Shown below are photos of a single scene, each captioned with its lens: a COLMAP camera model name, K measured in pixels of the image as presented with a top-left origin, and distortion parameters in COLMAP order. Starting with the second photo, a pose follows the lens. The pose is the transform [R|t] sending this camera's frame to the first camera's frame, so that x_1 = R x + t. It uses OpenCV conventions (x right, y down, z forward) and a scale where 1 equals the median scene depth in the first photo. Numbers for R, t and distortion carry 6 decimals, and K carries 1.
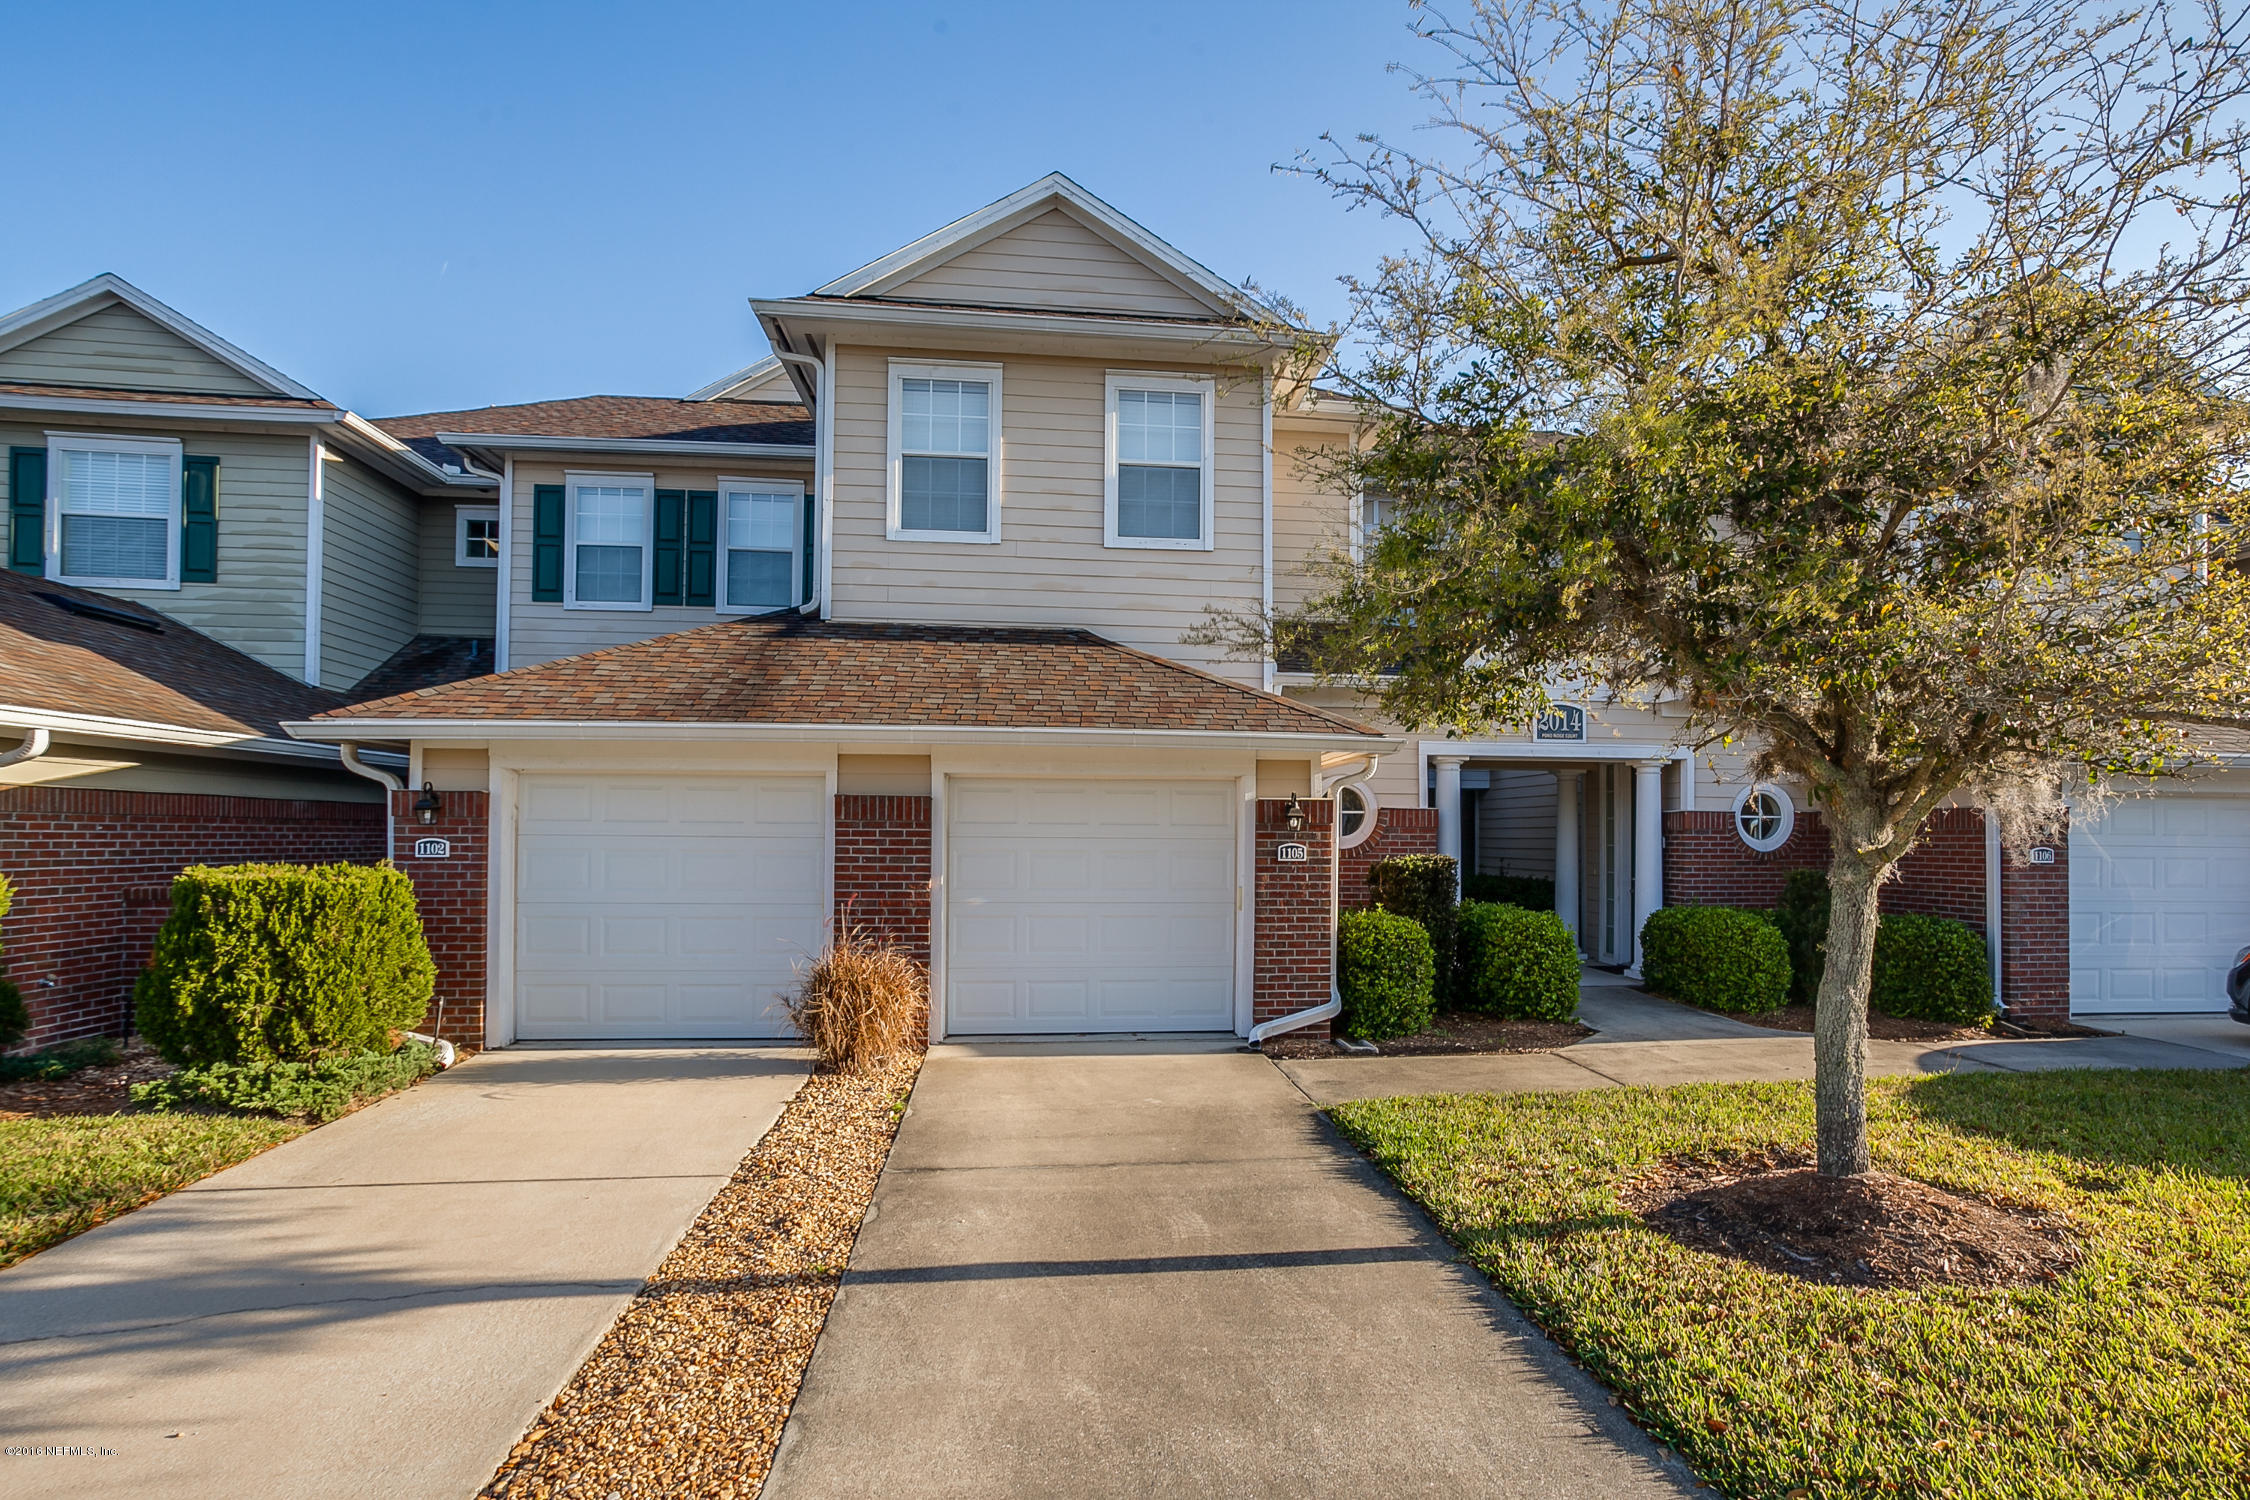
lens RADIAL K [[1108.6, 0, 1128.6], [0, 1108.6, 827.3], [0, 0, 1]] dist [-0.030721, -0.000054]
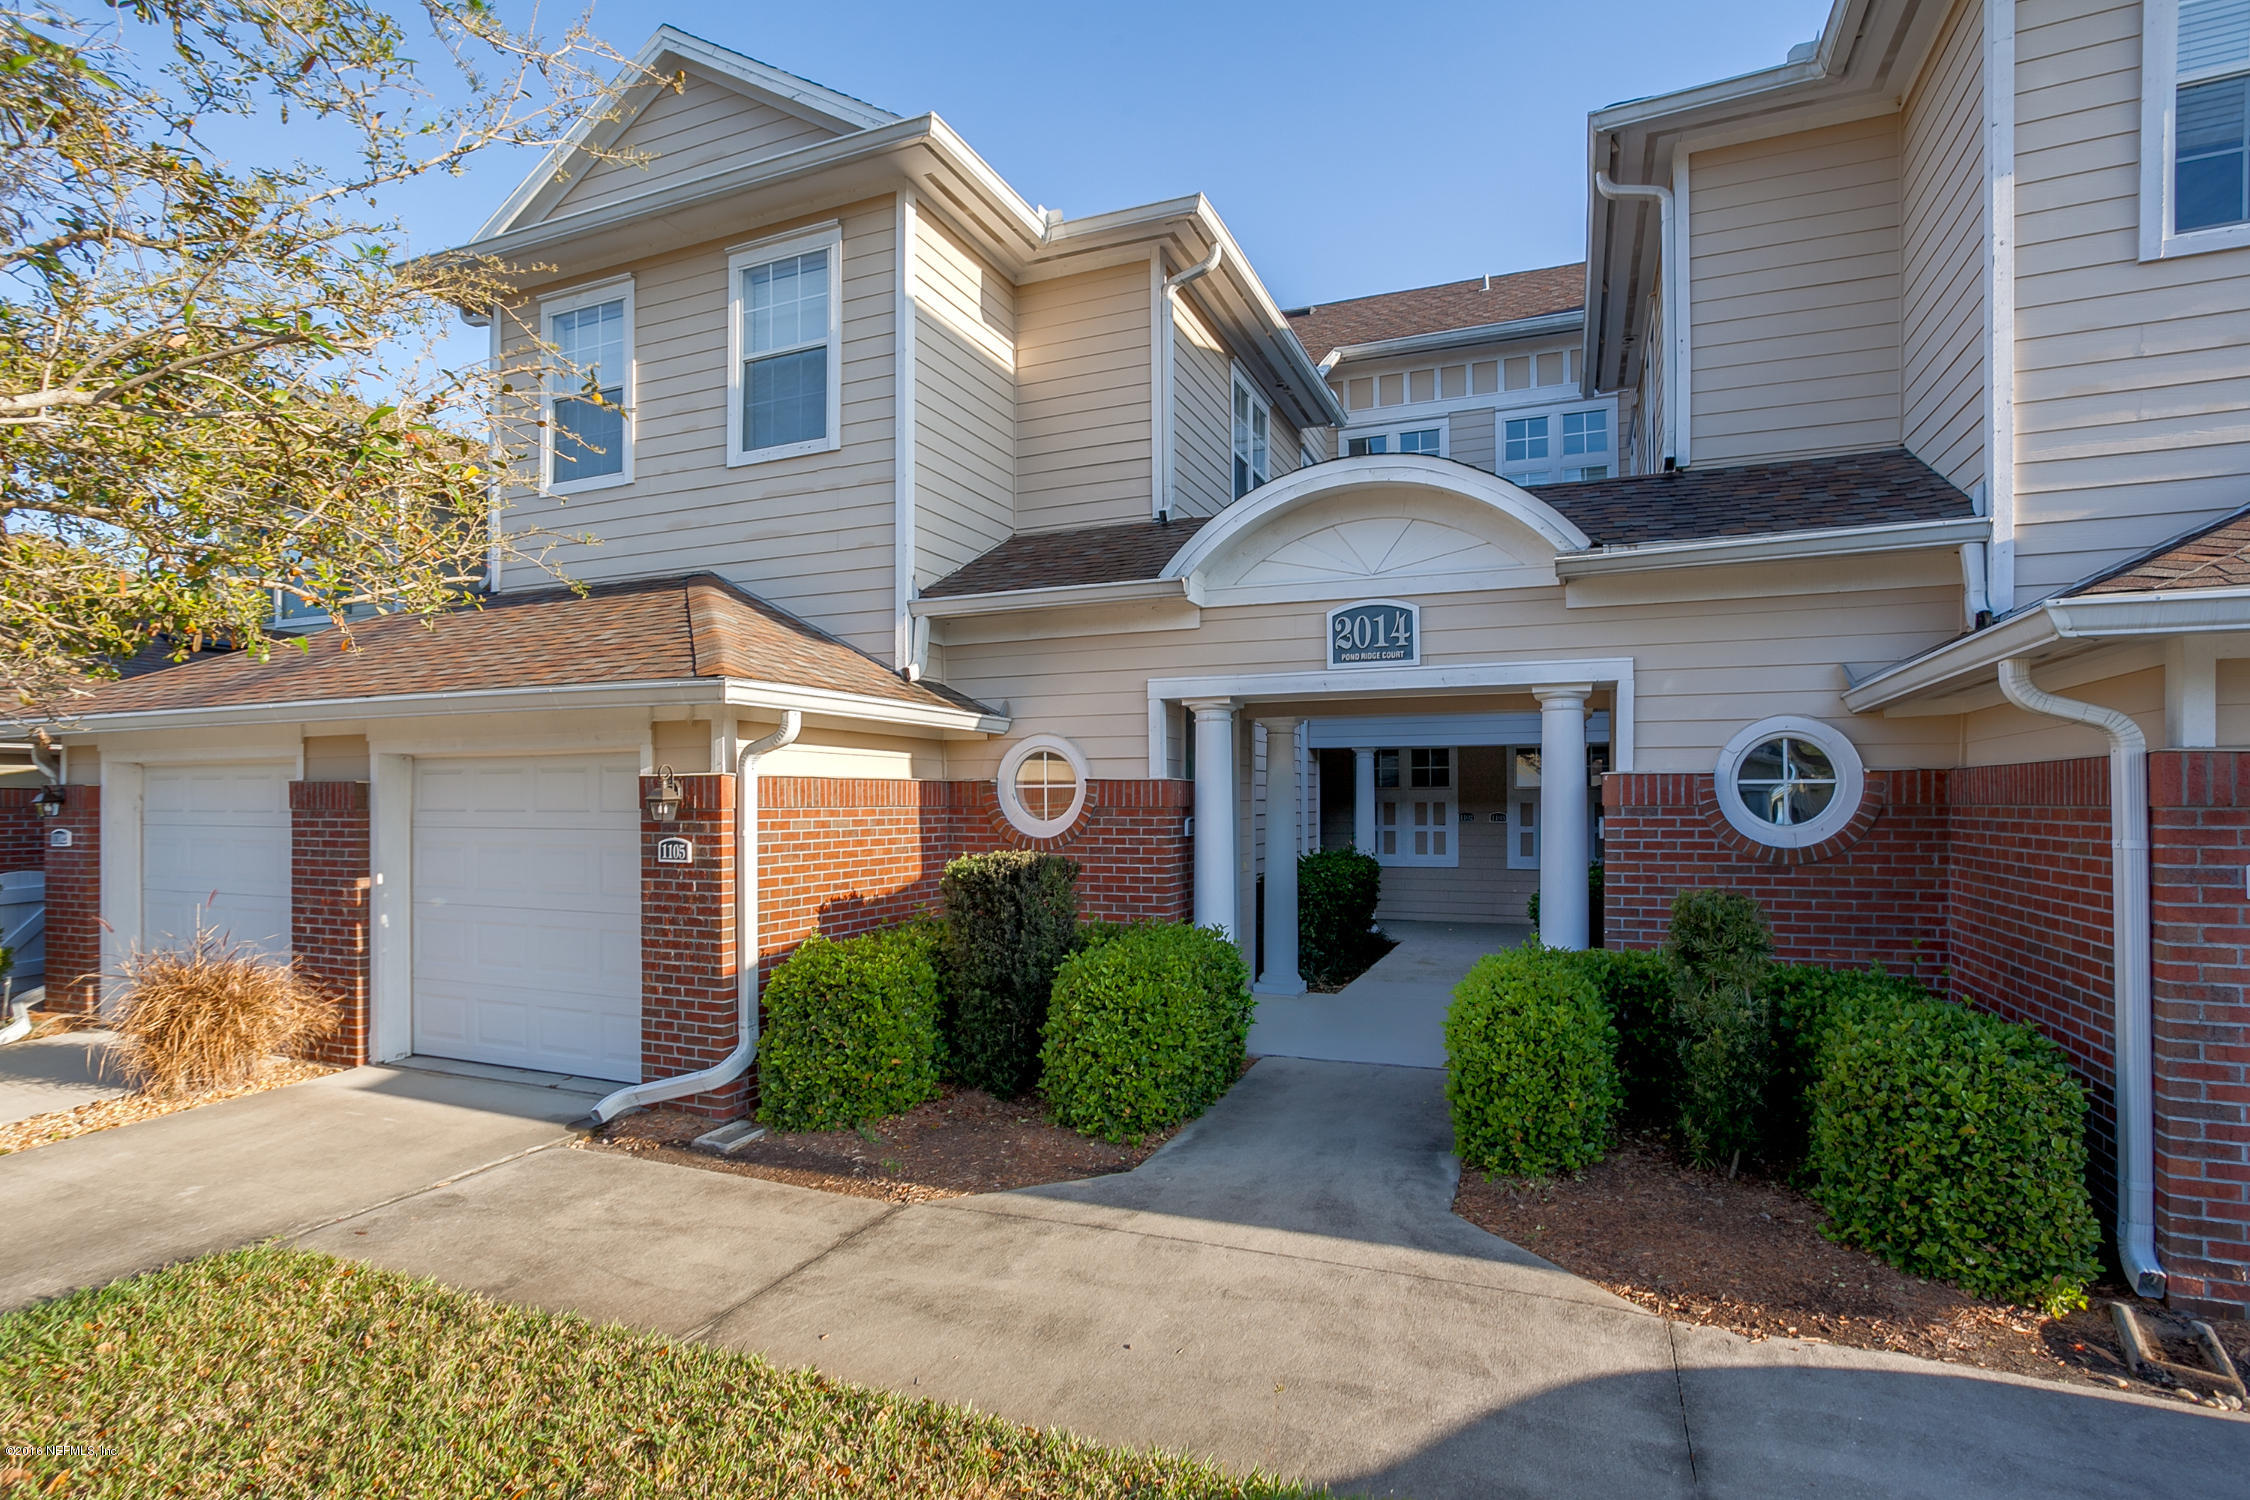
lens RADIAL K [[1069.9, 0, 1126.4], [0, 1069.9, 787.8], [0, 0, 1]] dist [-0.002572, -0.000191]
pose [[0.871050, -0.014079, -0.490993, 0.627444], [0.013099, 0.999899, -0.005433, -0.008674], [0.491021, -0.001700, 0.871146, 0.460984]]
